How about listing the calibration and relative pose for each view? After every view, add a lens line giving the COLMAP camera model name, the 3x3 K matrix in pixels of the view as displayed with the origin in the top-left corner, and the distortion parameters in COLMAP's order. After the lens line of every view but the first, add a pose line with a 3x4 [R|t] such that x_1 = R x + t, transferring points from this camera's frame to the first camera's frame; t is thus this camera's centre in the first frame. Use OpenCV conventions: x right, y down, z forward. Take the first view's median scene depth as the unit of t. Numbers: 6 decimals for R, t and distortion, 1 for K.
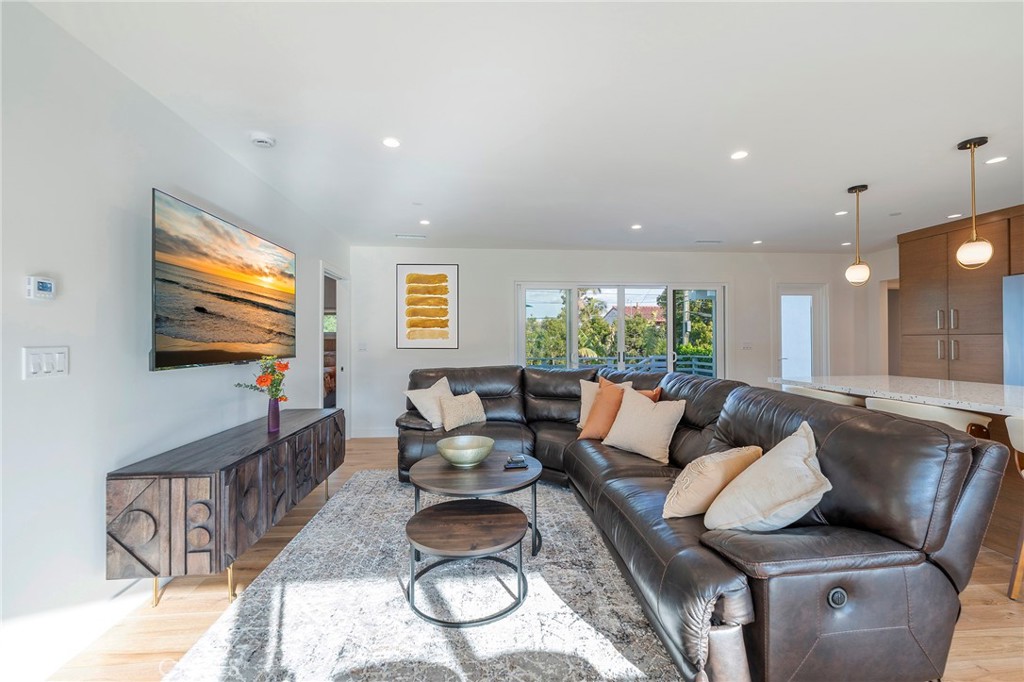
lens RADIAL K [[412.1, 0, 510.9], [0, 412.1, 342.6], [0, 0, 1]] dist [-0.014428, 0.000601]
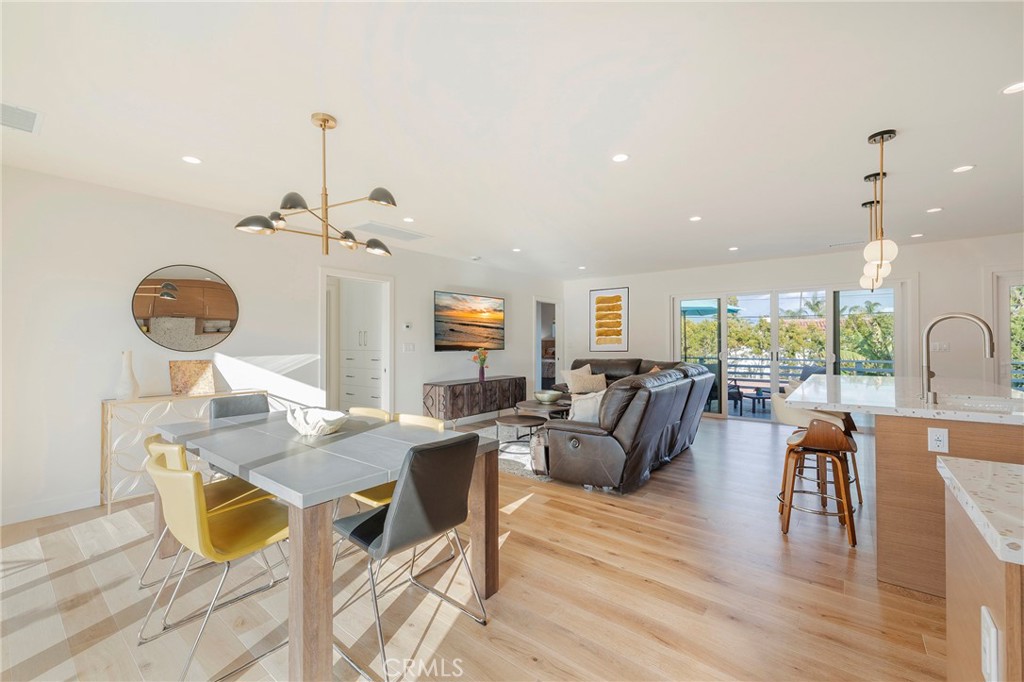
lens RADIAL K [[412.1, 0, 514.0], [0, 412.1, 340.7], [0, 0, 1]] dist [-0.014428, 0.000601]
pose [[0.729533, 0.001205, -0.683945, 1.155022], [-0.009967, 0.999911, -0.008869, 0.009027], [0.683873, 0.013287, 0.729480, -0.583021]]
